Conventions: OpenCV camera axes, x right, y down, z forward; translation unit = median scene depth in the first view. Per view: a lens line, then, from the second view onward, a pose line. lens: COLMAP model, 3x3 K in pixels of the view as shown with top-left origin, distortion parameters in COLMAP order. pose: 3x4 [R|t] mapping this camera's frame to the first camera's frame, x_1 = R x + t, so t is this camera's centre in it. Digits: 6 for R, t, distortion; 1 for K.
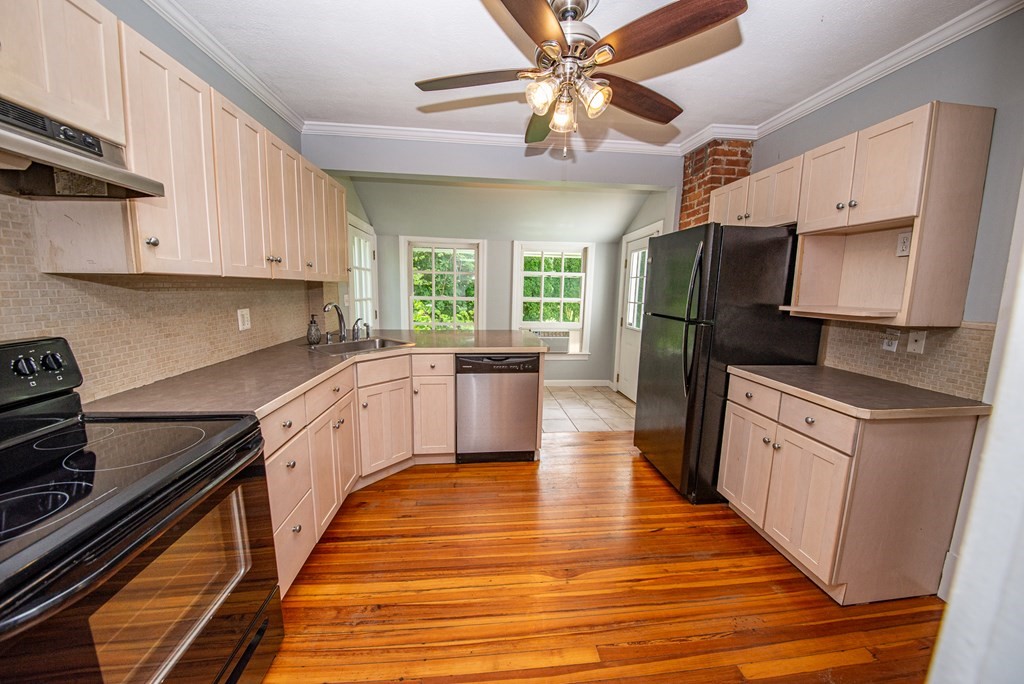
lens RADIAL K [[359.2, 0, 513.9], [0, 359.2, 337.9], [0, 0, 1]] dist [0.023332, -0.017390]
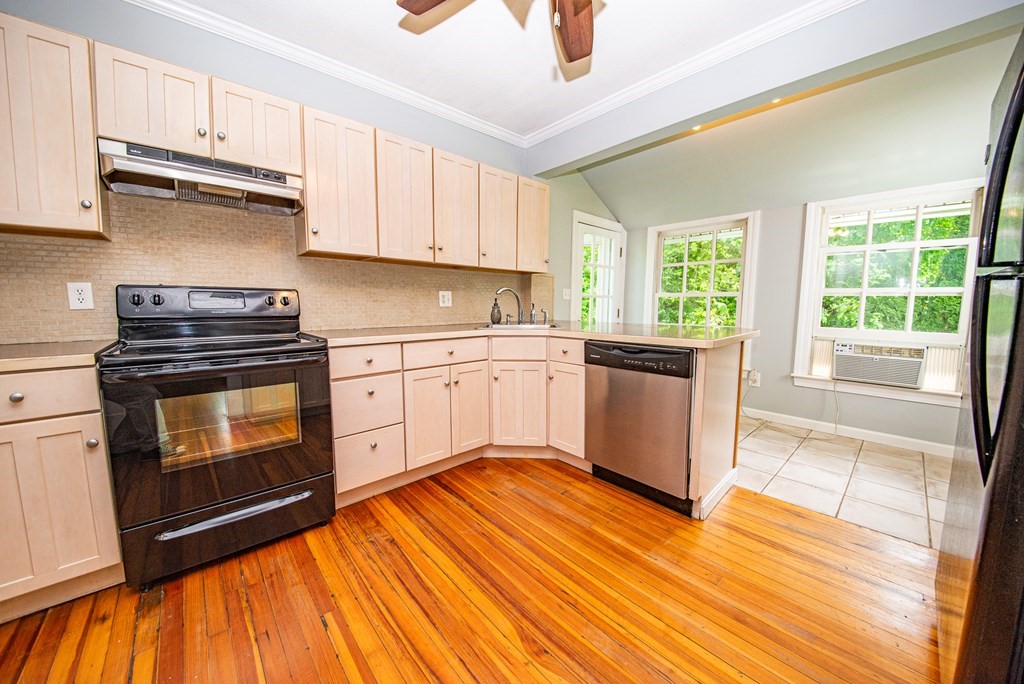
lens RADIAL K [[359.2, 0, 513.9], [0, 359.2, 337.9], [0, 0, 1]] dist [0.023332, -0.017390]
pose [[0.593773, 0.061561, -0.802274, 0.410514], [-0.104557, 0.994518, -0.001072, 0.057173], [0.797810, 0.084520, 0.596955, 0.352327]]
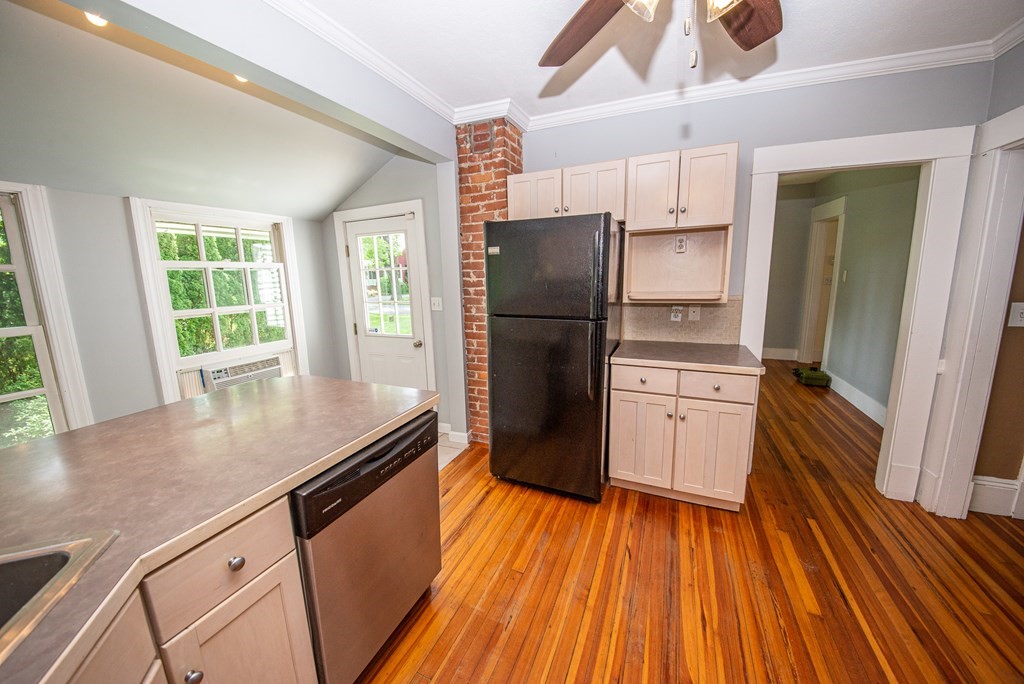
lens RADIAL K [[359.2, 0, 513.9], [0, 359.2, 337.9], [0, 0, 1]] dist [0.023332, -0.017390]
pose [[0.489478, -0.181016, 0.853021, -0.337143], [0.153423, 0.980835, 0.120103, -0.118654], [-0.858413, 0.072086, 0.507869, 0.601595]]
